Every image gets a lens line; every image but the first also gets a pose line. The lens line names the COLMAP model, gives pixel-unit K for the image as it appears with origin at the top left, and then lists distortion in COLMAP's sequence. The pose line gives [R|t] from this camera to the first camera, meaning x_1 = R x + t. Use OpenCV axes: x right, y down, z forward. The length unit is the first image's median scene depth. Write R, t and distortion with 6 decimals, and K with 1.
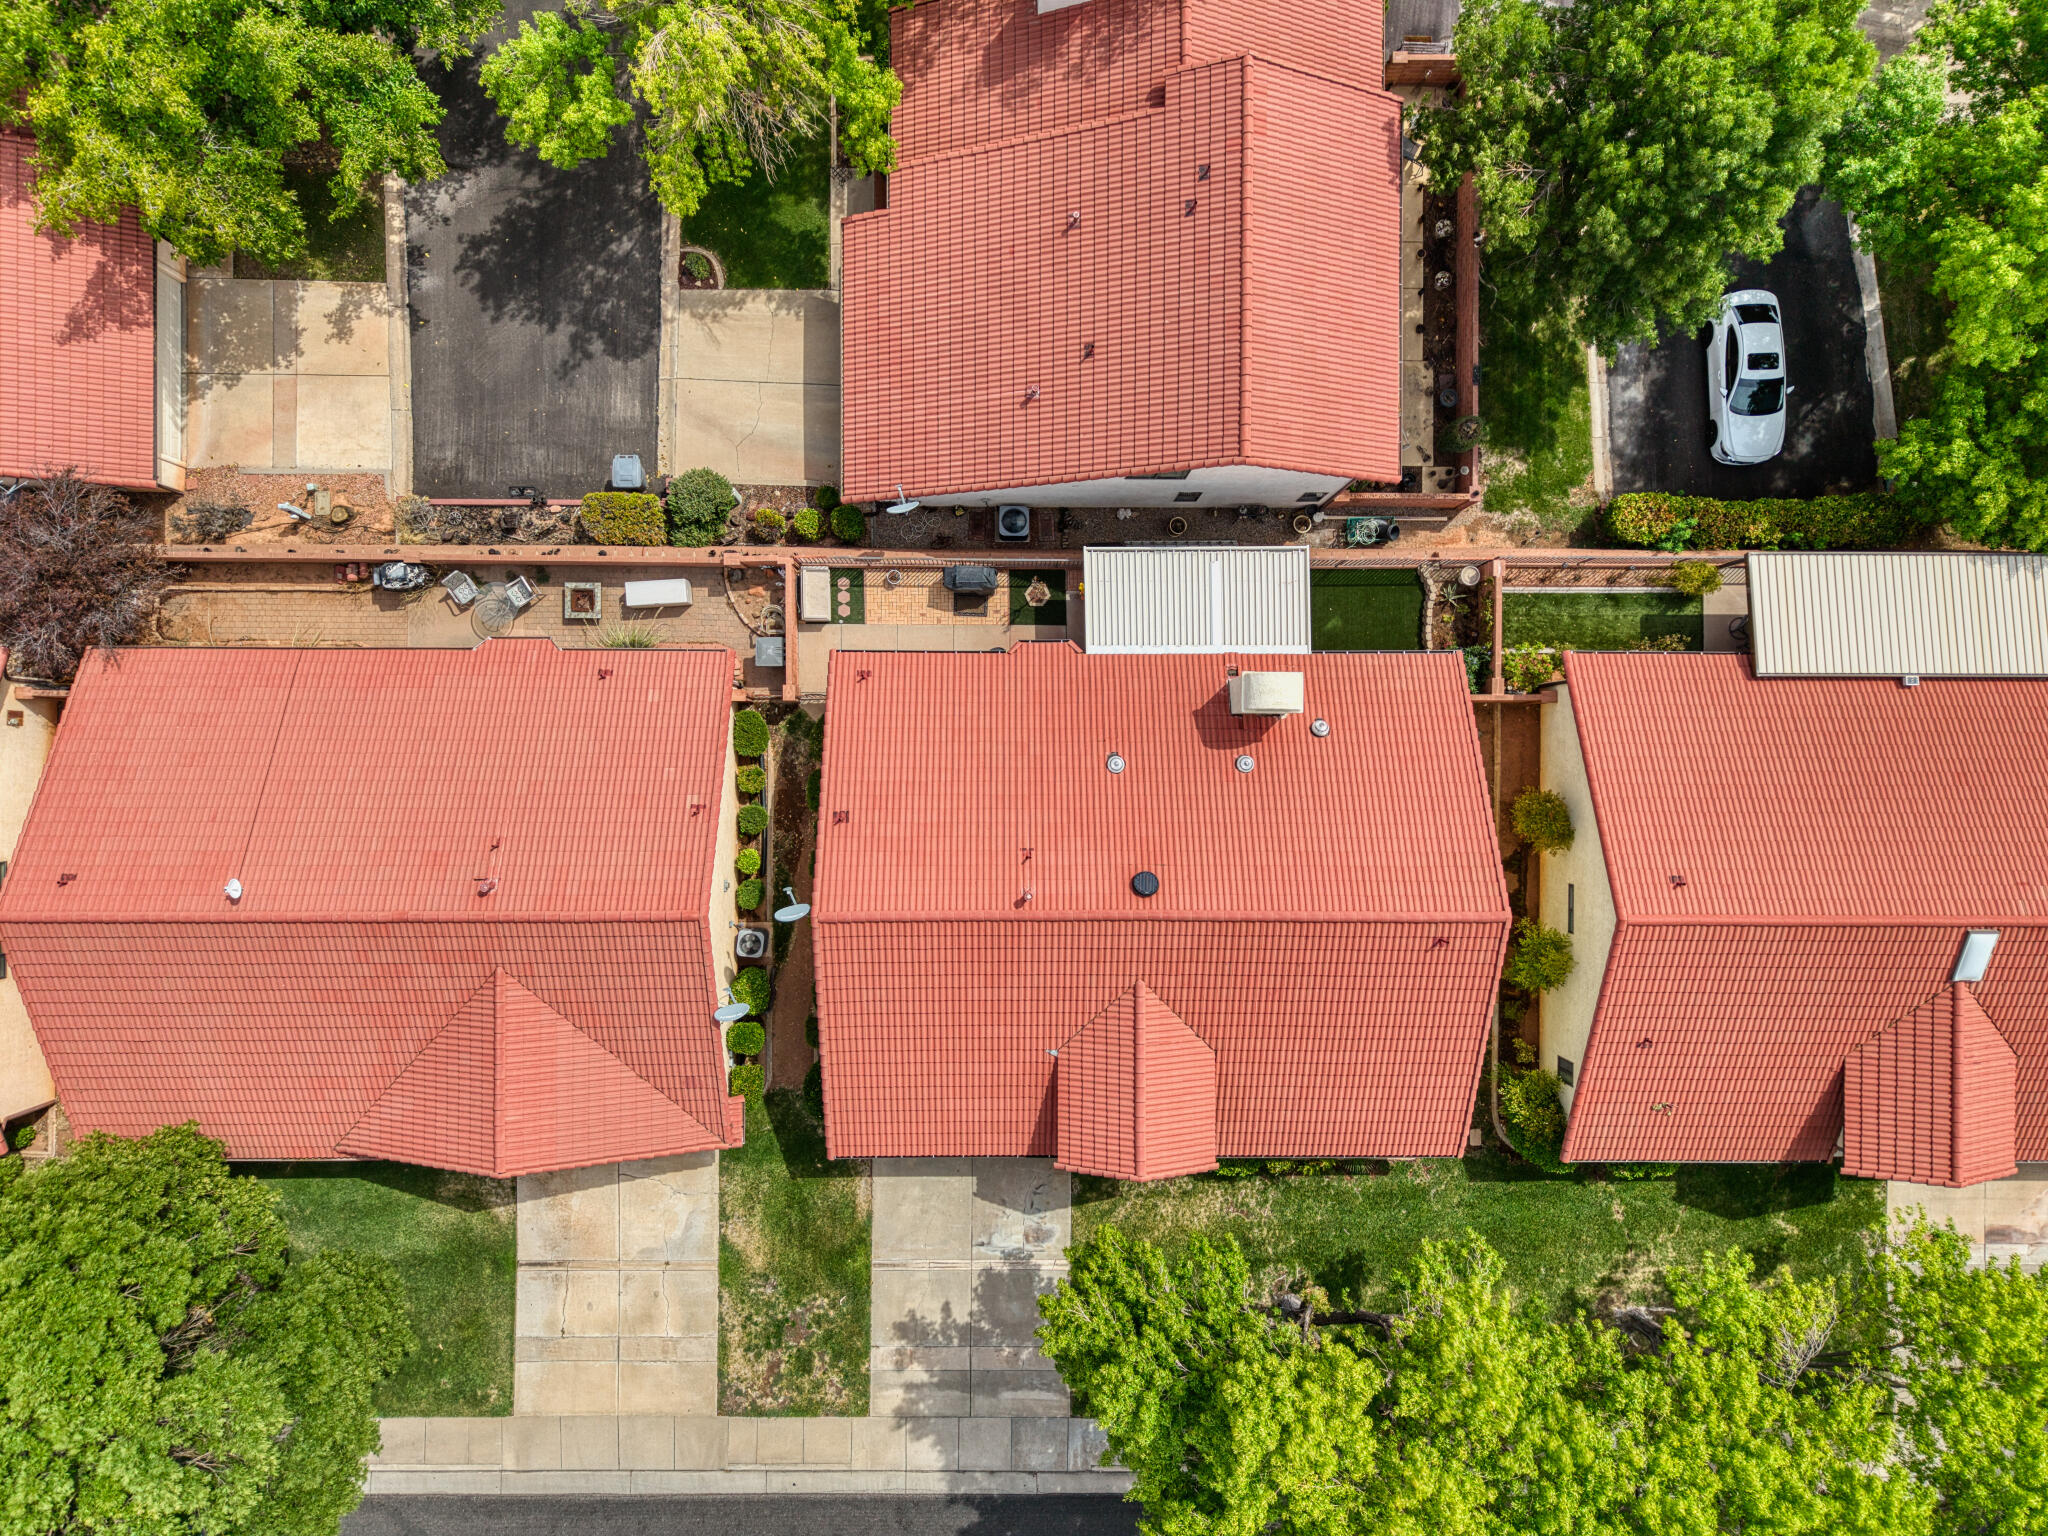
lens RADIAL K [[1368.3, 0, 1024.0], [0, 1368.3, 768.0], [0, 0, 1]] dist [0.036805, -0.038912]
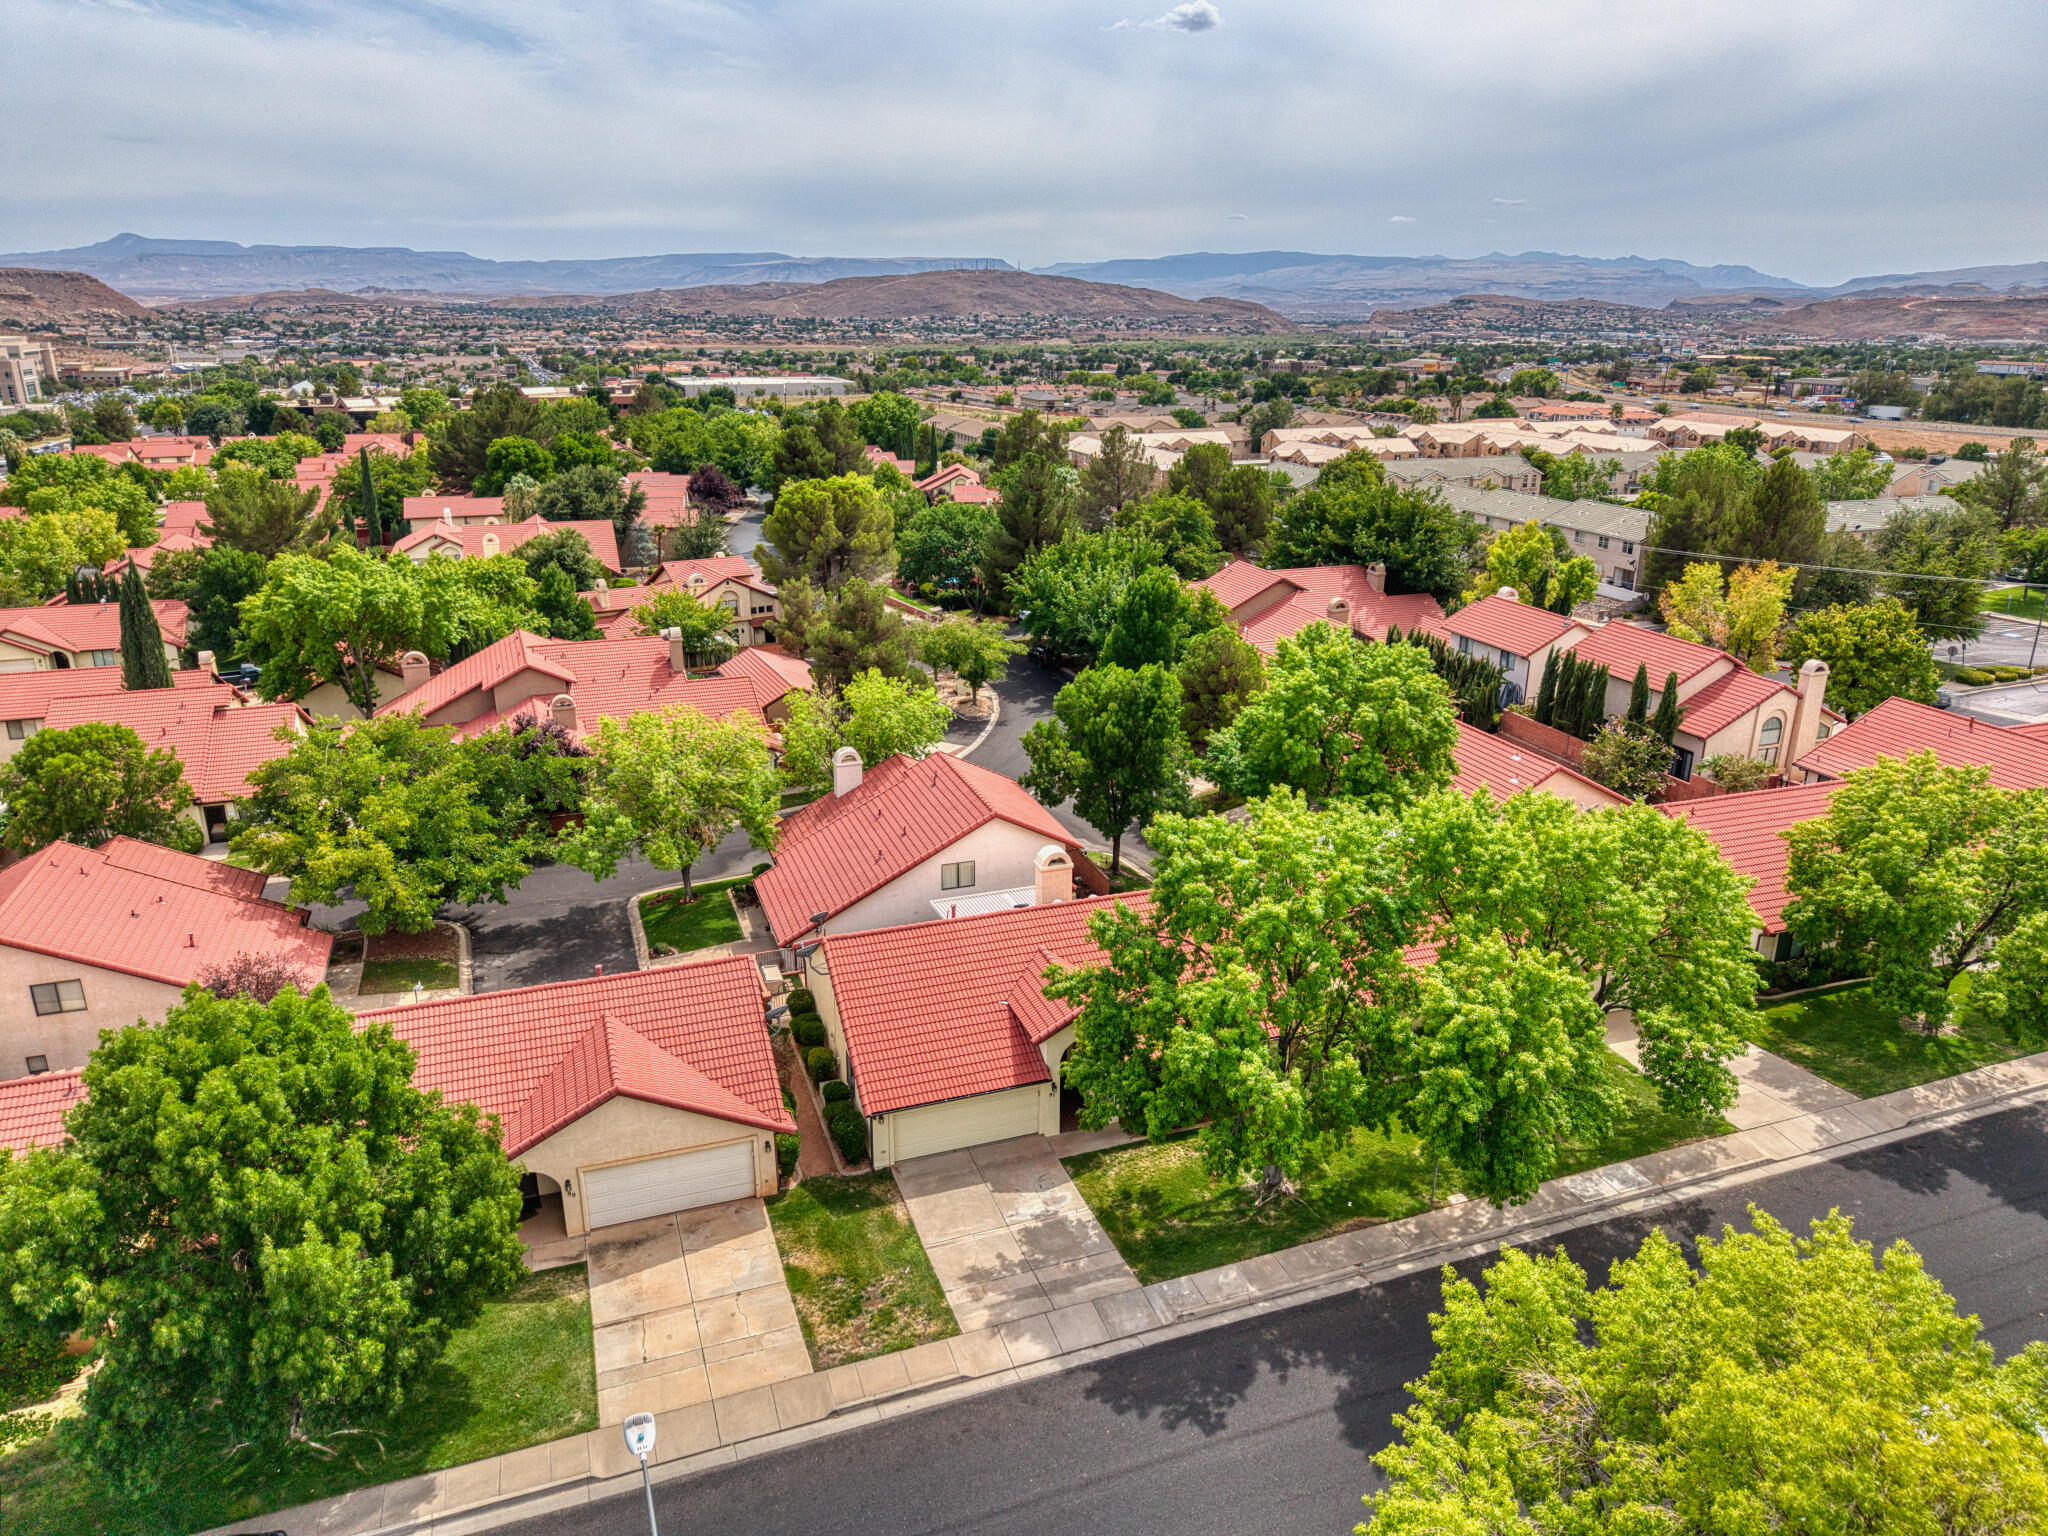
lens RADIAL K [[1368.3, 0, 1024.0], [0, 1368.3, 768.0], [0, 0, 1]] dist [0.036805, -0.038912]
pose [[0.940126, -0.133787, 0.313471, -0.331435], [0.340105, 0.308455, -0.888360, 1.256660], [0.022159, 0.941784, 0.335488, 0.264207]]
